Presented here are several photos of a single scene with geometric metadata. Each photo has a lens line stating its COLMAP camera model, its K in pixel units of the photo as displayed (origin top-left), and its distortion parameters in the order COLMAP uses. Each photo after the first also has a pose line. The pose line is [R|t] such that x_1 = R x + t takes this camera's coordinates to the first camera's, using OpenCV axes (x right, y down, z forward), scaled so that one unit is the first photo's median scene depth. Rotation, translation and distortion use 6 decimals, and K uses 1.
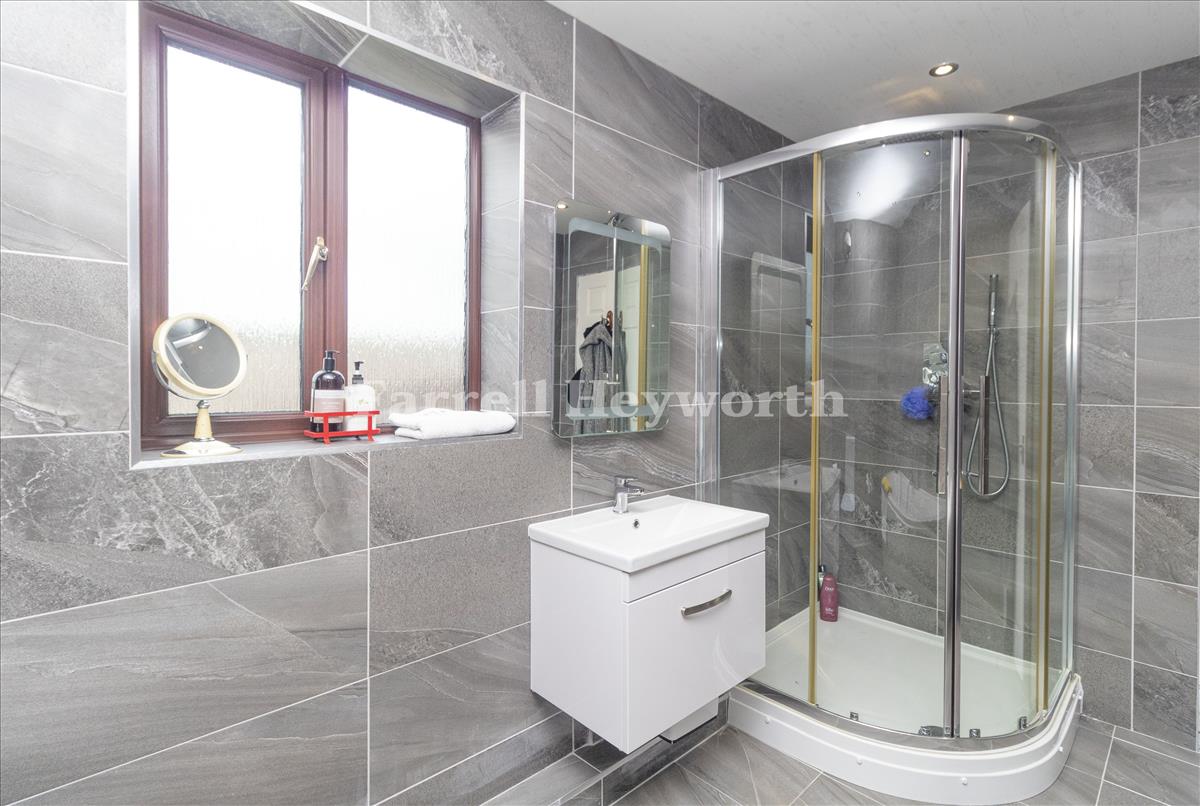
lens RADIAL K [[555.0, 0, 597.8], [0, 555.0, 385.3], [0, 0, 1]] dist [0.001947, 0.000284]
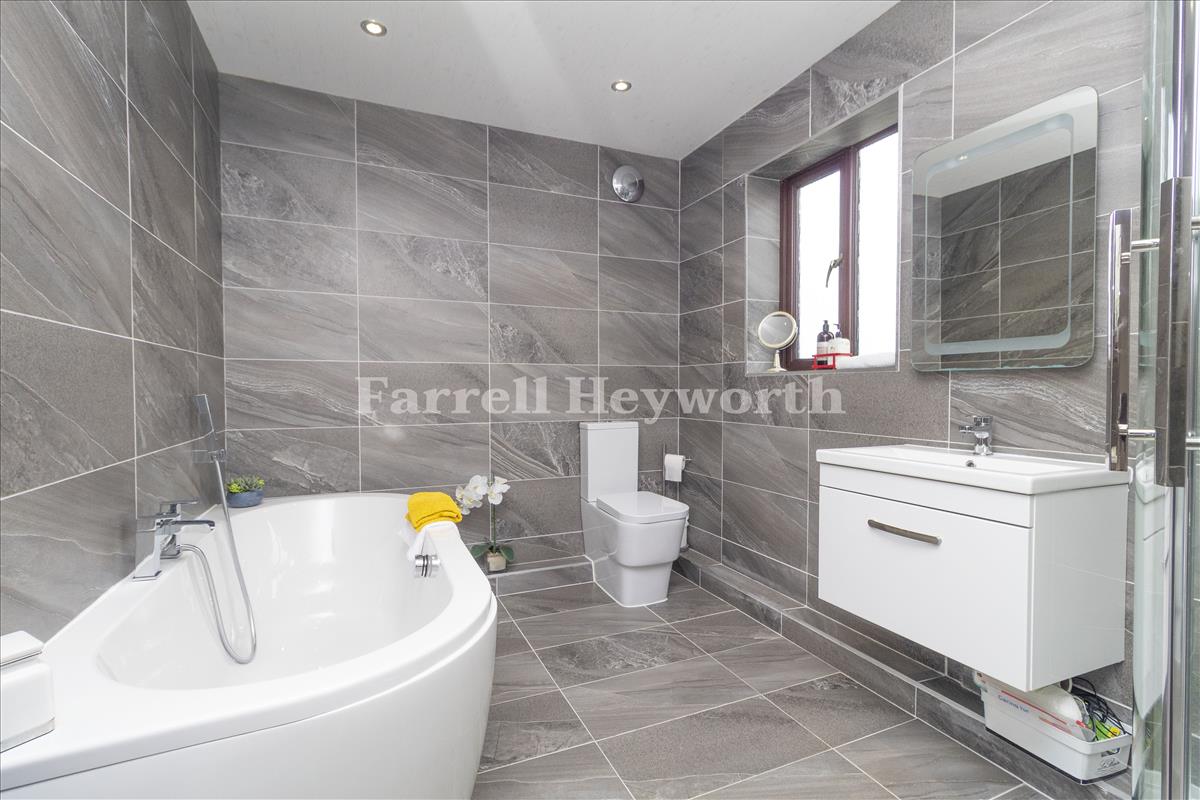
lens RADIAL K [[557.1, 0, 597.3], [0, 557.1, 400.2], [0, 0, 1]] dist [0.016736, 0.000088]
pose [[-0.328623, 0.019900, -0.944252, 1.334189], [-0.008083, 0.999682, 0.023881, 0.144008], [0.944427, 0.015480, -0.328357, 0.833763]]
